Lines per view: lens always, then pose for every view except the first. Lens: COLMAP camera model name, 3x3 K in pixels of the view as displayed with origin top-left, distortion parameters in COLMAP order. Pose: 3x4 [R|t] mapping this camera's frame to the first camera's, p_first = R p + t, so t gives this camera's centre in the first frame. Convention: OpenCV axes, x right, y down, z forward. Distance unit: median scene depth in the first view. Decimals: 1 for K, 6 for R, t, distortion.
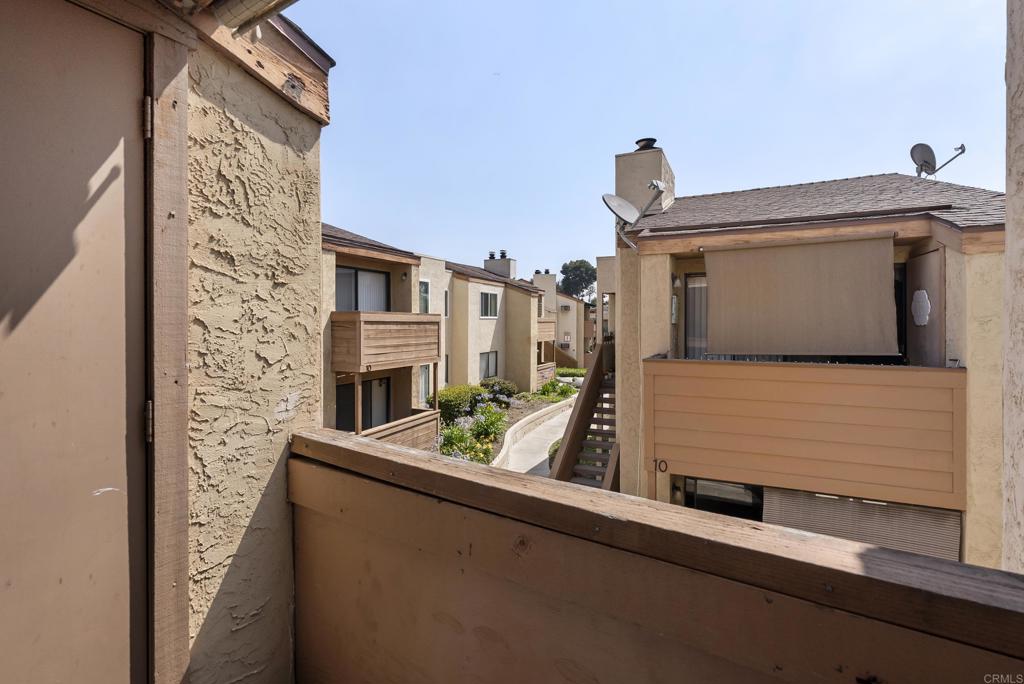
lens RADIAL K [[464.9, 0, 511.8], [0, 464.9, 335.4], [0, 0, 1]] dist [-0.003836, 0.001617]
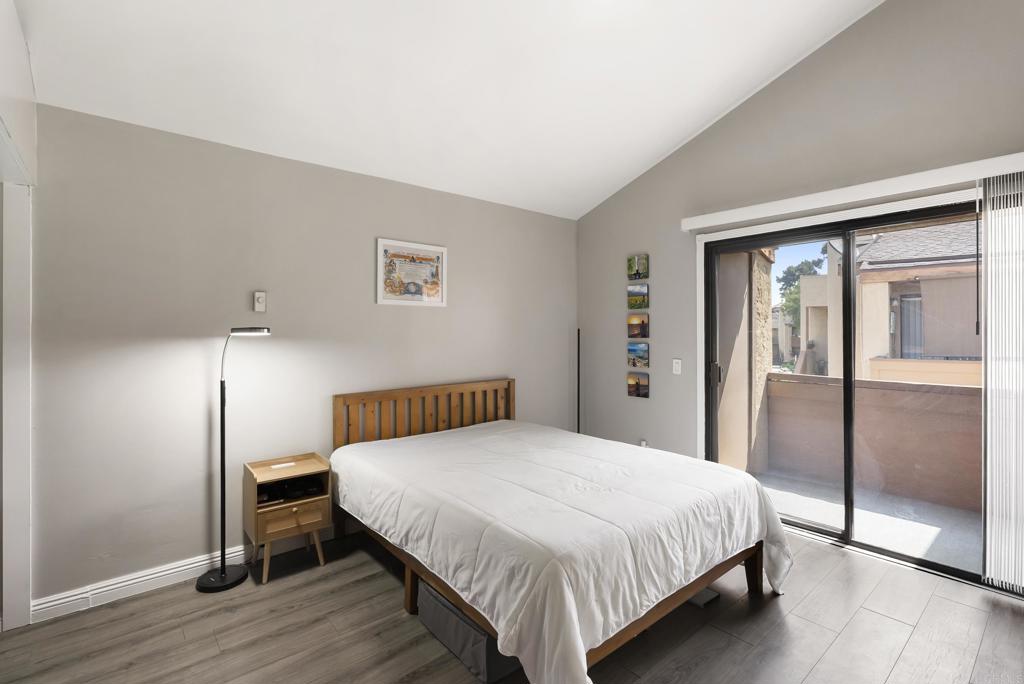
lens RADIAL K [[464.9, 0, 512.5], [0, 464.9, 339.2], [0, 0, 1]] dist [-0.003836, 0.001617]
pose [[0.951768, 0.000330, -0.306819, -0.282395], [-0.004121, 0.999923, -0.011709, 0.010282], [0.306791, 0.012409, 0.951696, -0.607619]]
